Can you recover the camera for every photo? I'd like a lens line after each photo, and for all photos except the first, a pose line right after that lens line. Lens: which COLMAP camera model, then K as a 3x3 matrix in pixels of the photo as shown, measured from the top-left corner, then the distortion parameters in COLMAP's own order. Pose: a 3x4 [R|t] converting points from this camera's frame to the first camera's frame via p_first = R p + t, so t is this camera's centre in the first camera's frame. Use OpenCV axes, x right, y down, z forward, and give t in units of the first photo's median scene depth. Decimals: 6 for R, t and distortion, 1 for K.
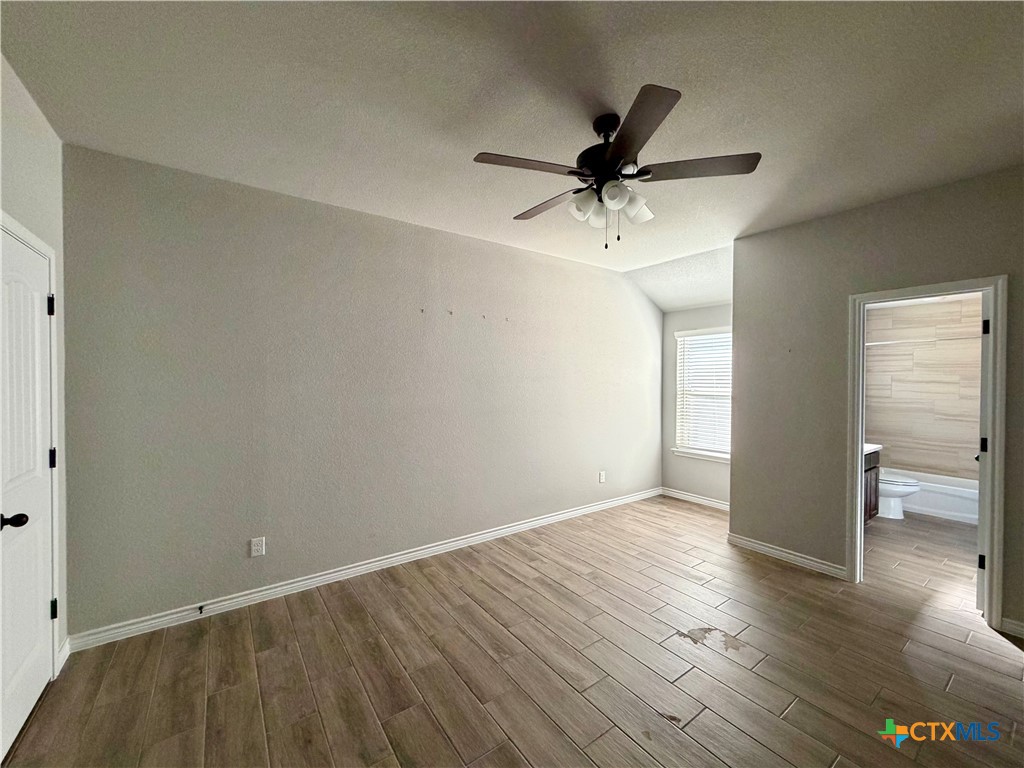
lens RADIAL K [[408.2, 0, 510.2], [0, 408.2, 384.8], [0, 0, 1]] dist [0.000247, -0.000549]
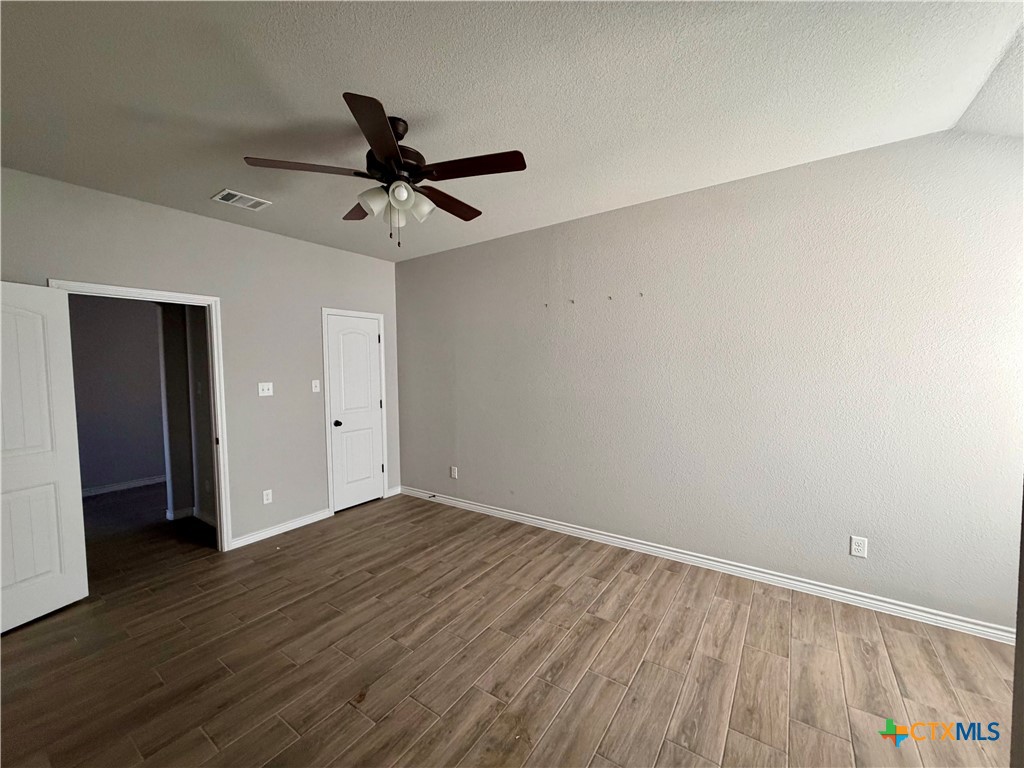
lens RADIAL K [[408.2, 0, 510.2], [0, 408.2, 384.8], [0, 0, 1]] dist [0.000247, -0.000549]
pose [[0.332119, 0.035266, -0.942578, 0.904474], [0.004914, 0.999223, 0.039117, -0.015011], [0.943225, -0.017624, 0.331687, 0.622835]]
